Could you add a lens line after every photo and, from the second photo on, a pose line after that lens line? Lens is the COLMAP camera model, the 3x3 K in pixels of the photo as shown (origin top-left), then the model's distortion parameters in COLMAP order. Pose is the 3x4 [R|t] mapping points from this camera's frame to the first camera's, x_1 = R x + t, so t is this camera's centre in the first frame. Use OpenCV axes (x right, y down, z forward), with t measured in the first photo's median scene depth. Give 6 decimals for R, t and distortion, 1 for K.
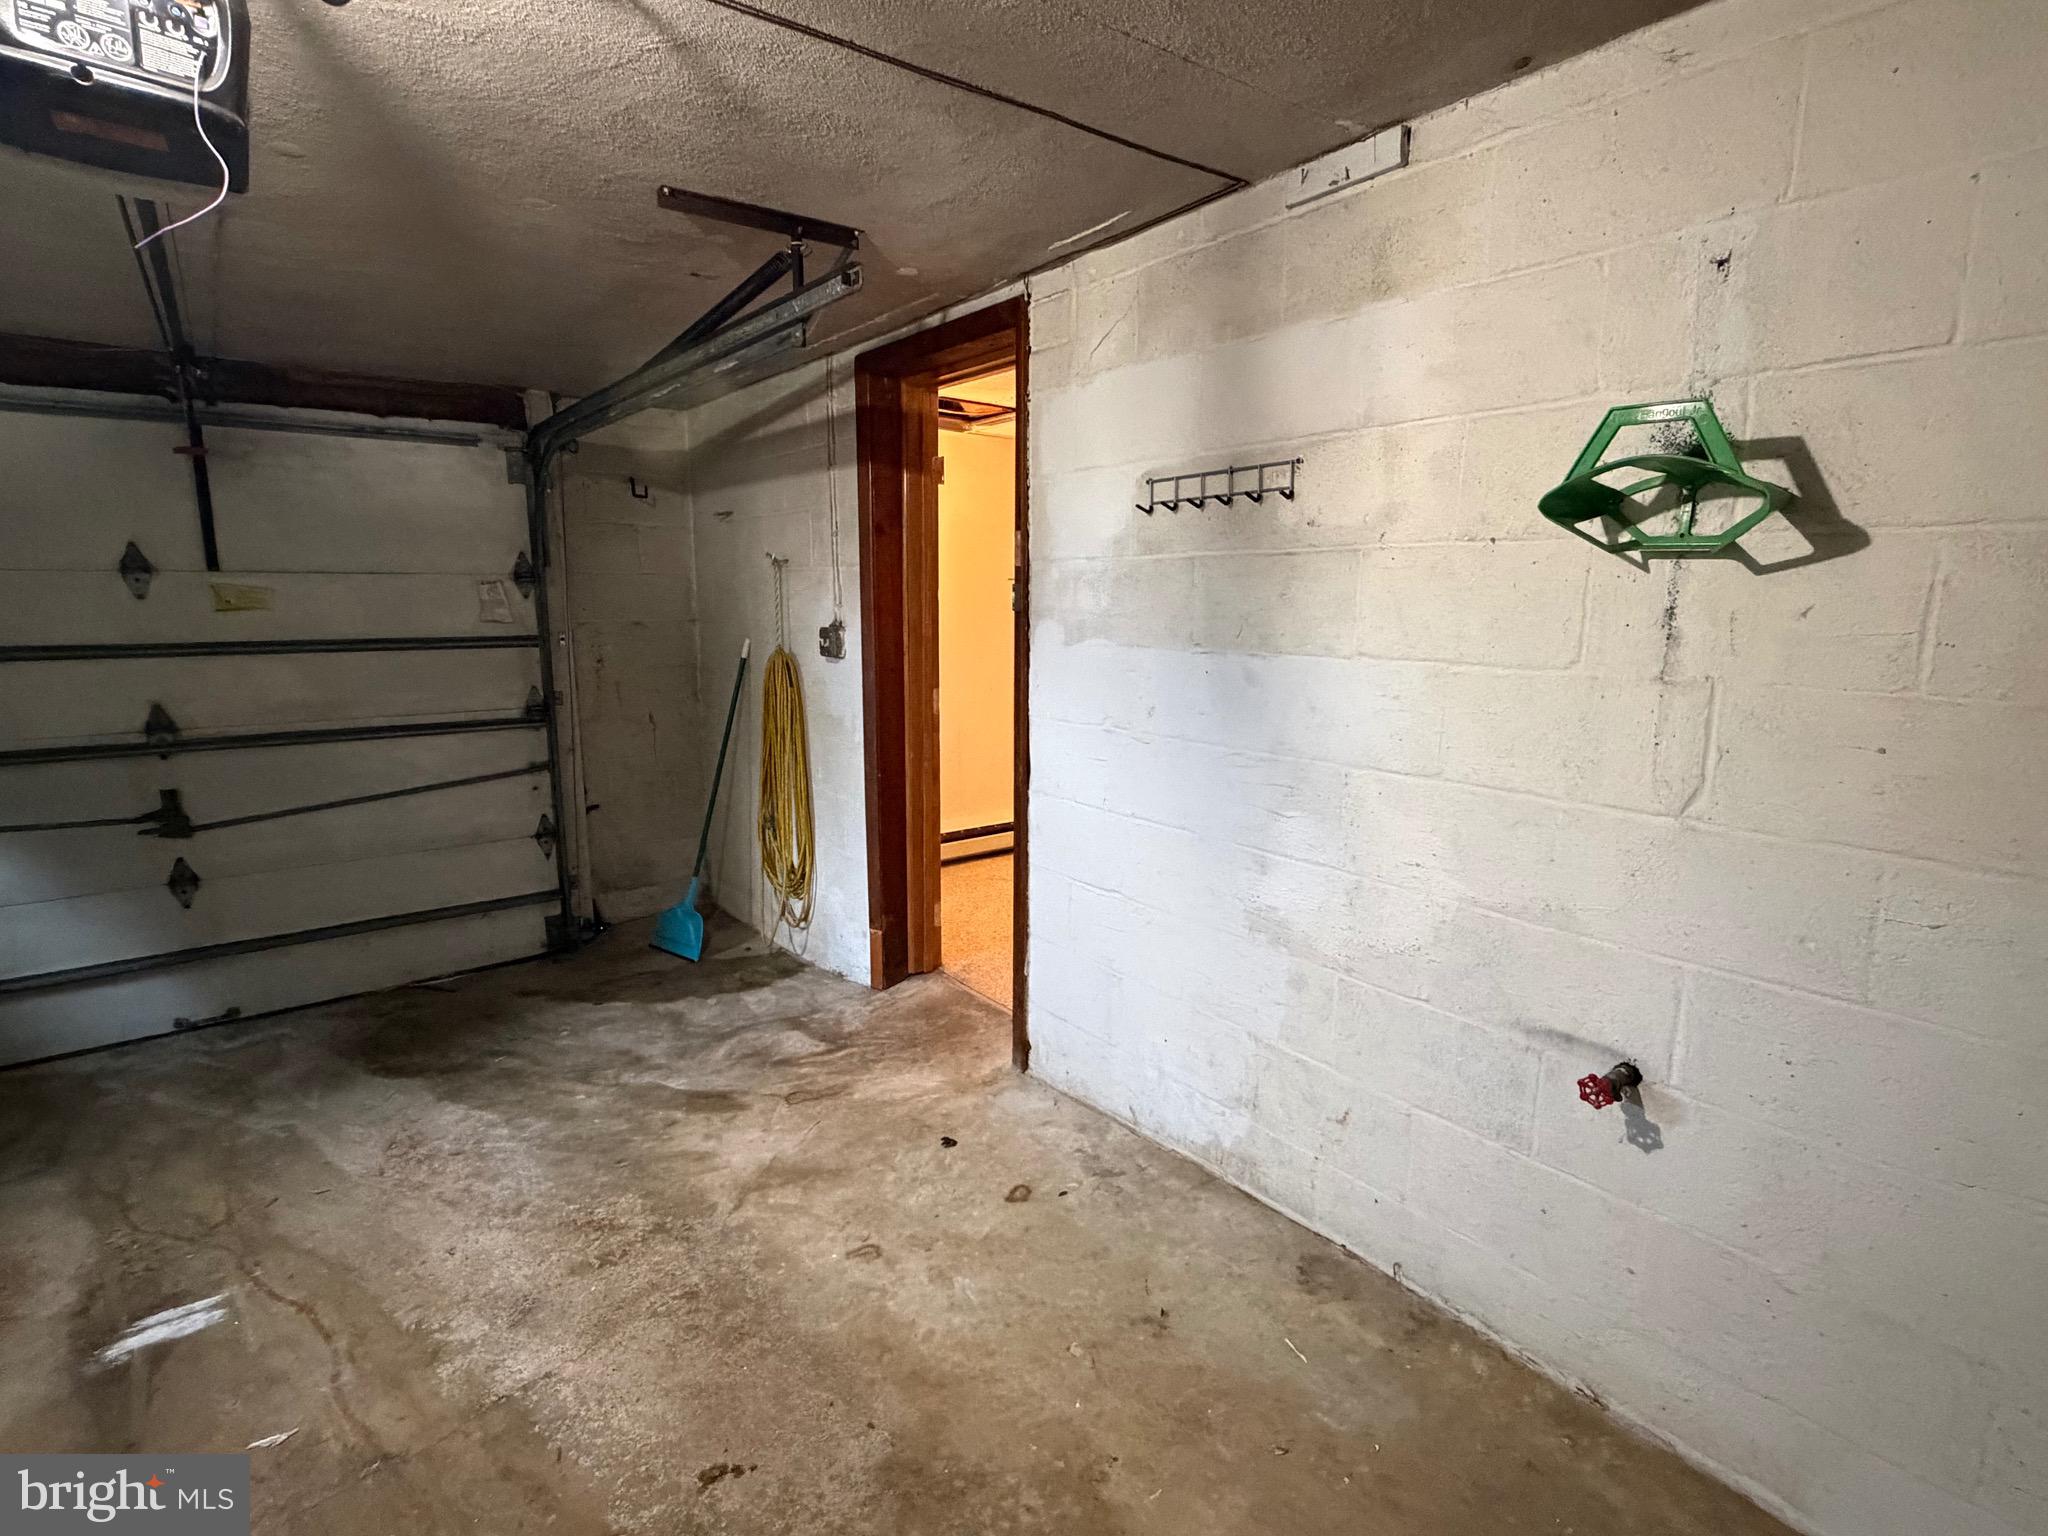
lens RADIAL K [[1005.0, 0, 1022.5], [0, 1005.0, 772.9], [0, 0, 1]] dist [0.000770, -0.001136]
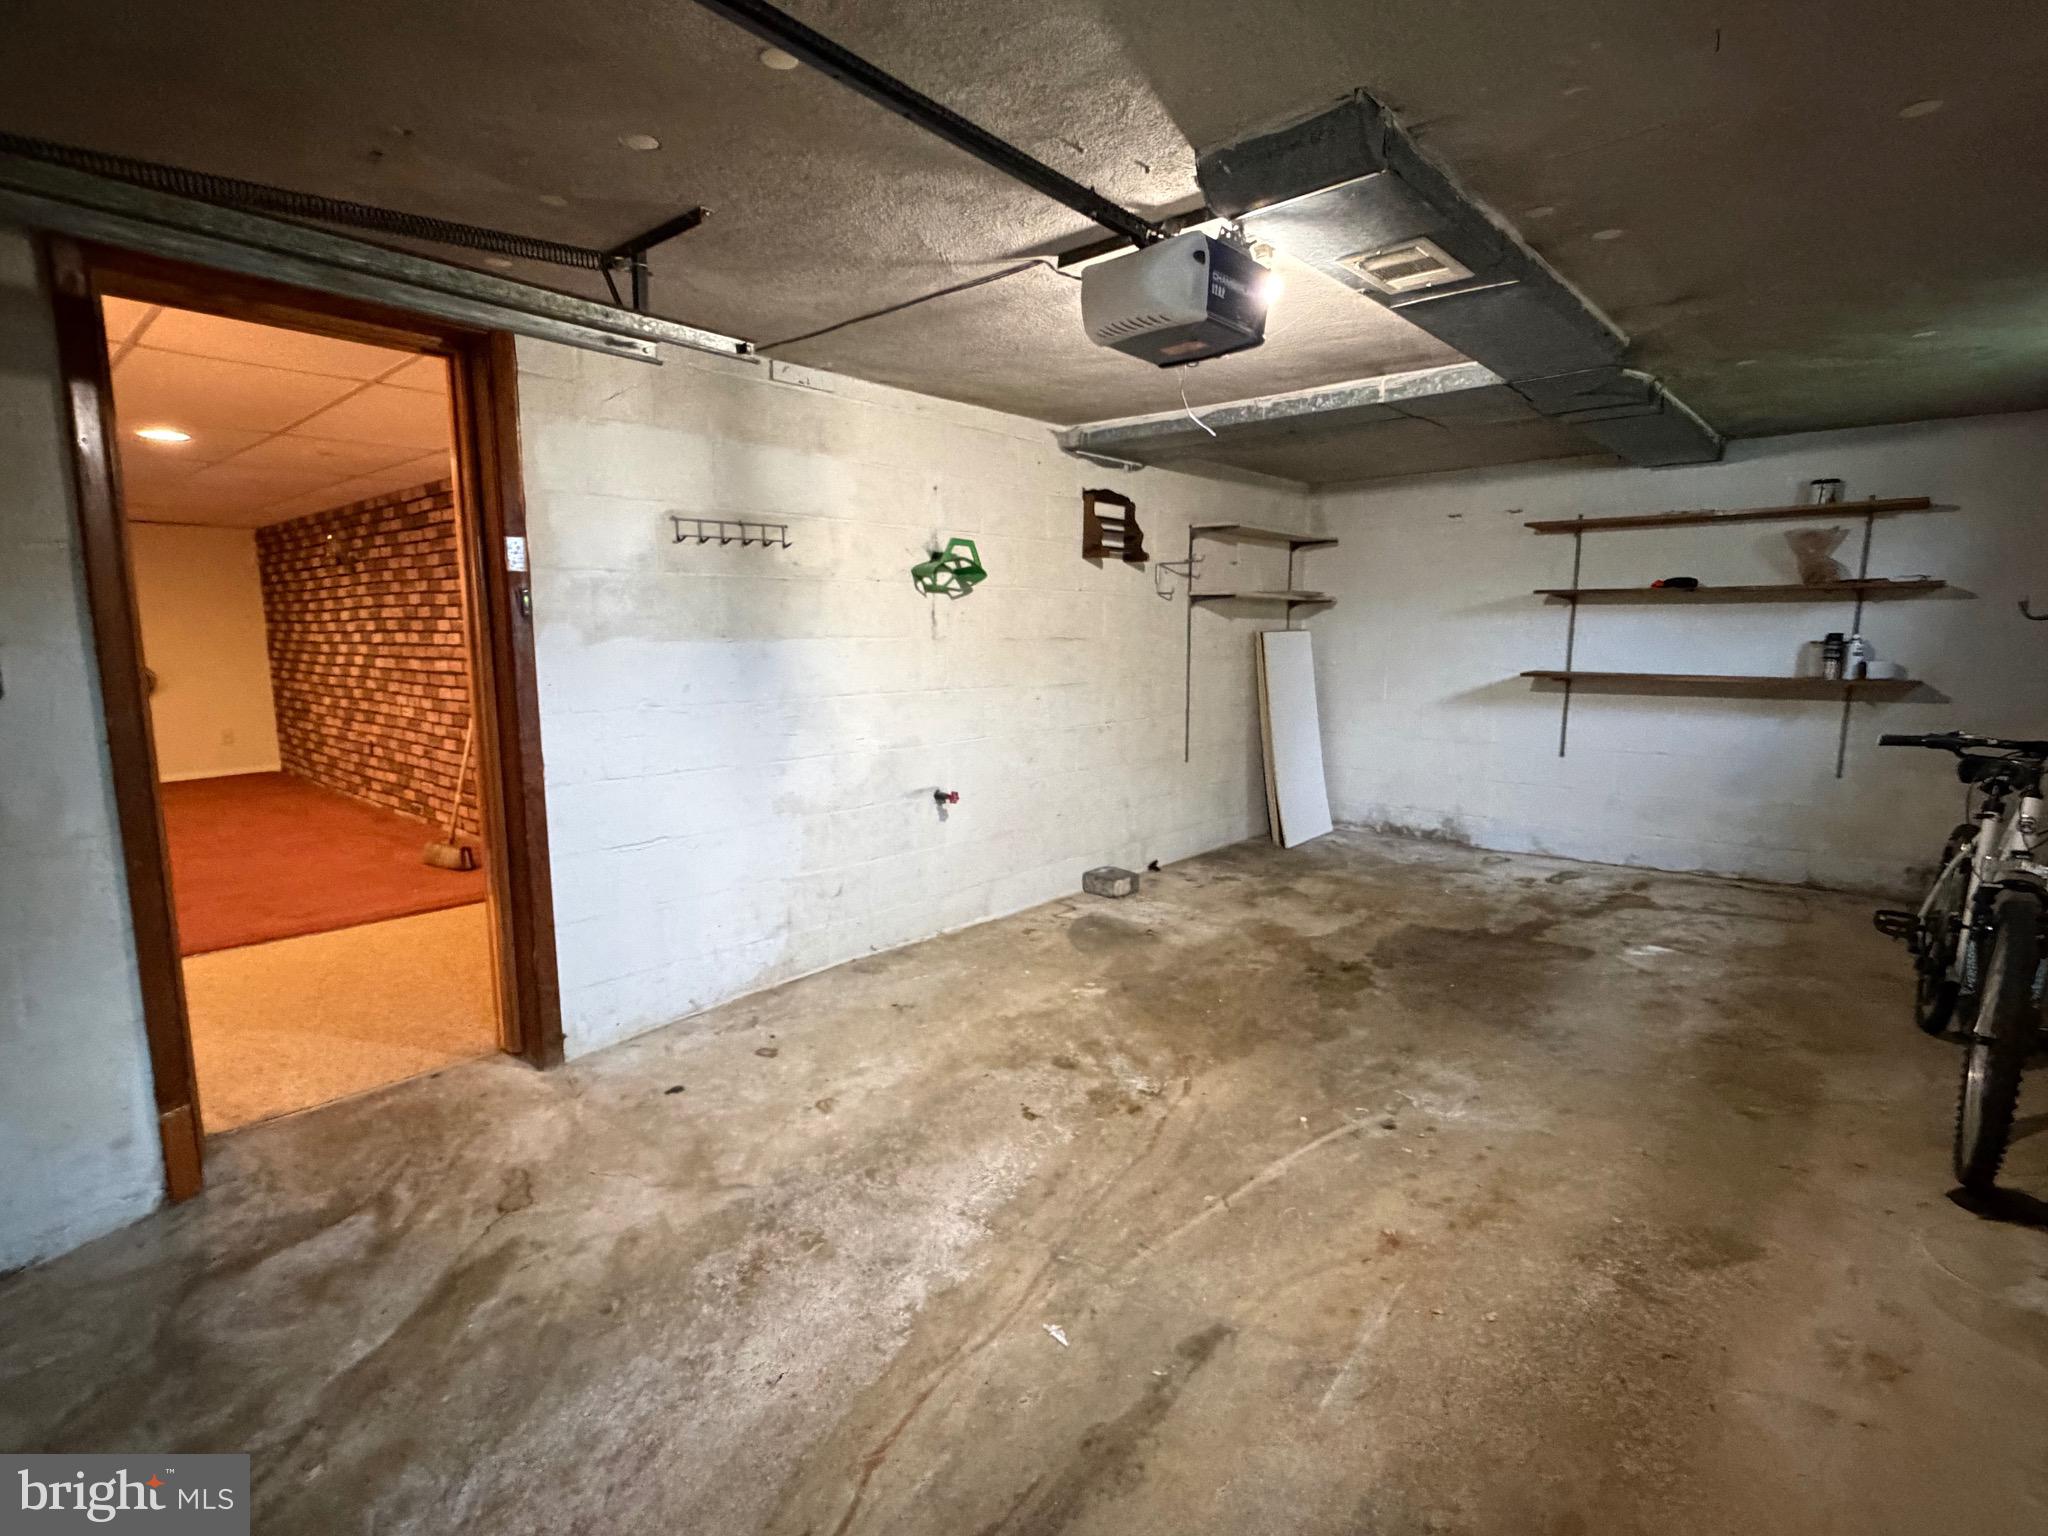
lens RADIAL K [[1005.0, 0, 1030.6], [0, 1005.0, 766.2], [0, 0, 1]] dist [0.000770, -0.001136]
pose [[-0.196381, -0.138688, 0.970670, -1.372066], [0.171770, 0.969772, 0.173312, -0.121977], [-0.965365, 0.200767, -0.166622, 0.854353]]
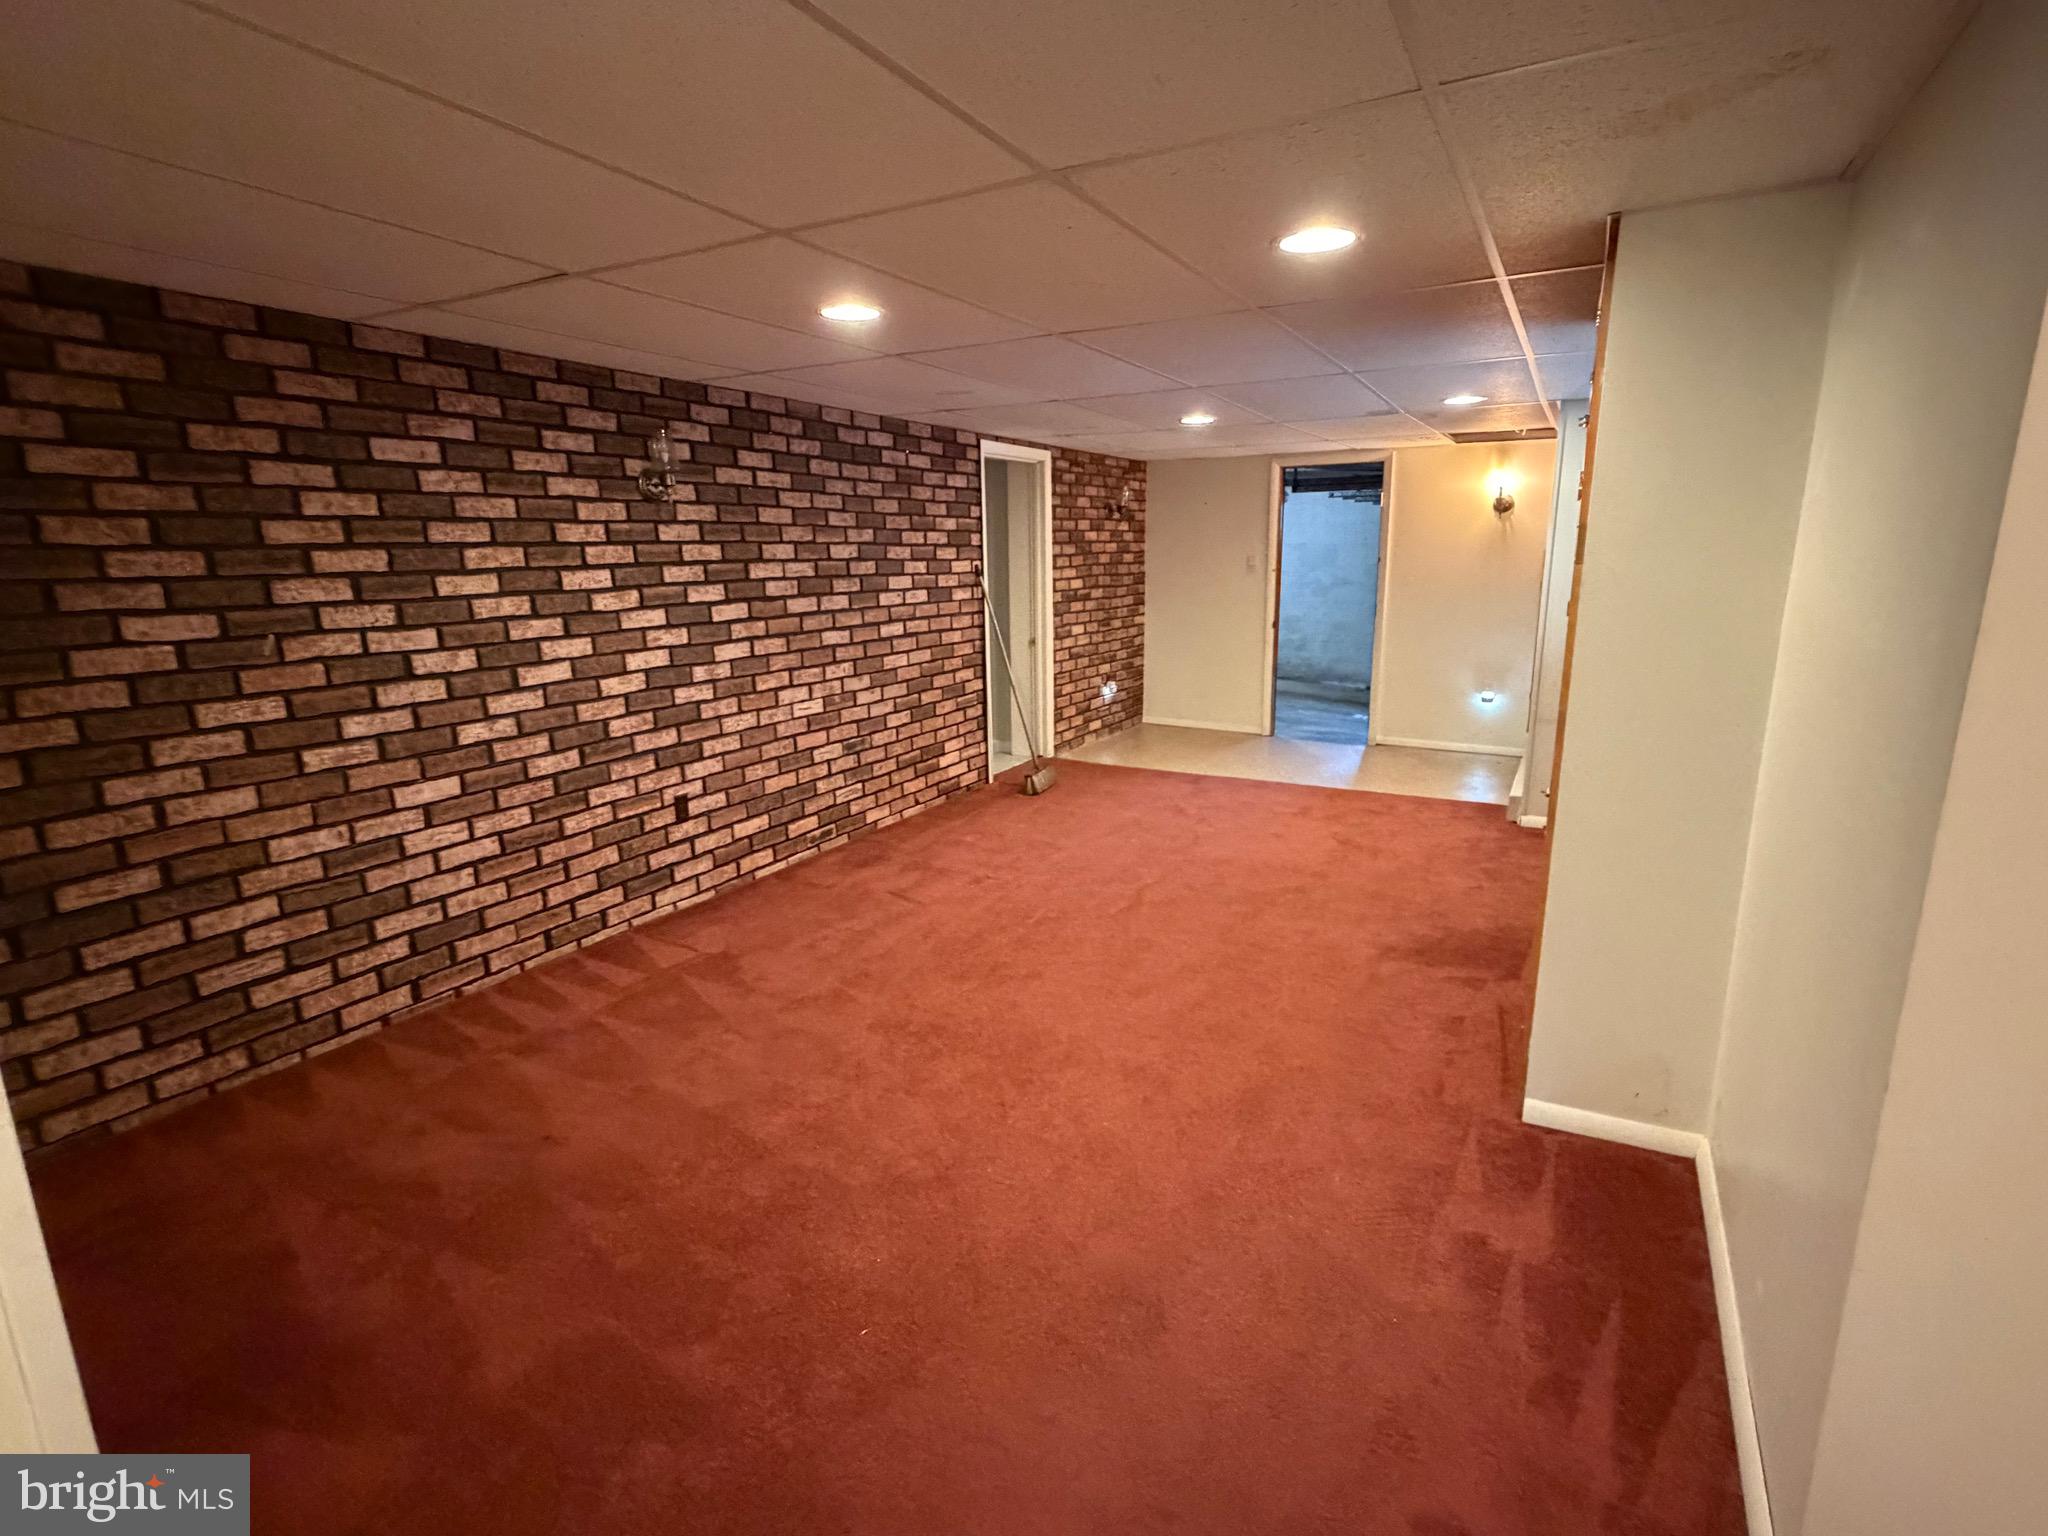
lens RADIAL K [[1005.0, 0, 1025.8], [0, 1005.0, 772.3], [0, 0, 1]] dist [0.000770, -0.001136]
pose [[-0.914278, 0.093897, -0.394055, 2.236434], [-0.063202, 0.927788, 0.367716, -0.755743], [0.400127, 0.361100, -0.842321, 4.071585]]
